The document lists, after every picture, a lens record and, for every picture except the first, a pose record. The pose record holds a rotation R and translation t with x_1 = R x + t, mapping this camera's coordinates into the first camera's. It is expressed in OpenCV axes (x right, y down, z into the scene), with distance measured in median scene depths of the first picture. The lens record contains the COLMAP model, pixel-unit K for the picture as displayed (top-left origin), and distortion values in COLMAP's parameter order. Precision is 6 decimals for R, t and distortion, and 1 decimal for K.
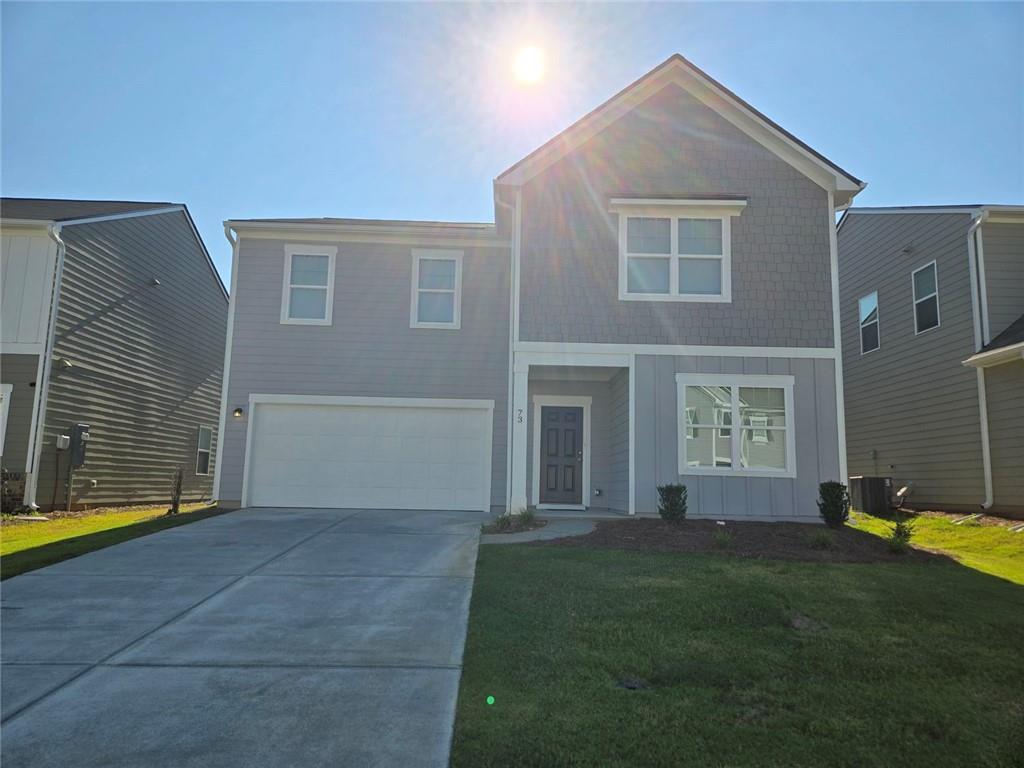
lens RADIAL K [[688.9, 0, 517.3], [0, 688.9, 389.8], [0, 0, 1]] dist [0.064631, 0.000242]
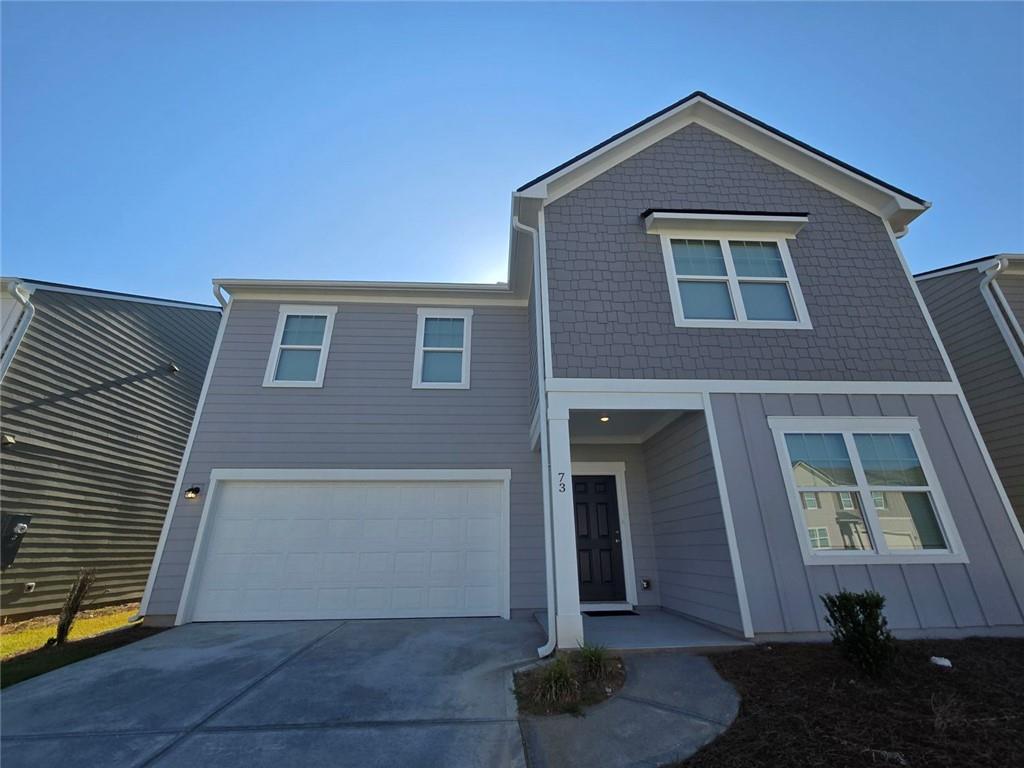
lens RADIAL K [[421.9, 0, 514.8], [0, 421.9, 380.1], [0, 0, 1]] dist [-0.004312, 0.000734]
pose [[0.998791, -0.017286, 0.046008, -0.051475], [0.027755, 0.970935, -0.237730, 0.032666], [-0.040561, 0.238719, 0.970241, 0.488333]]
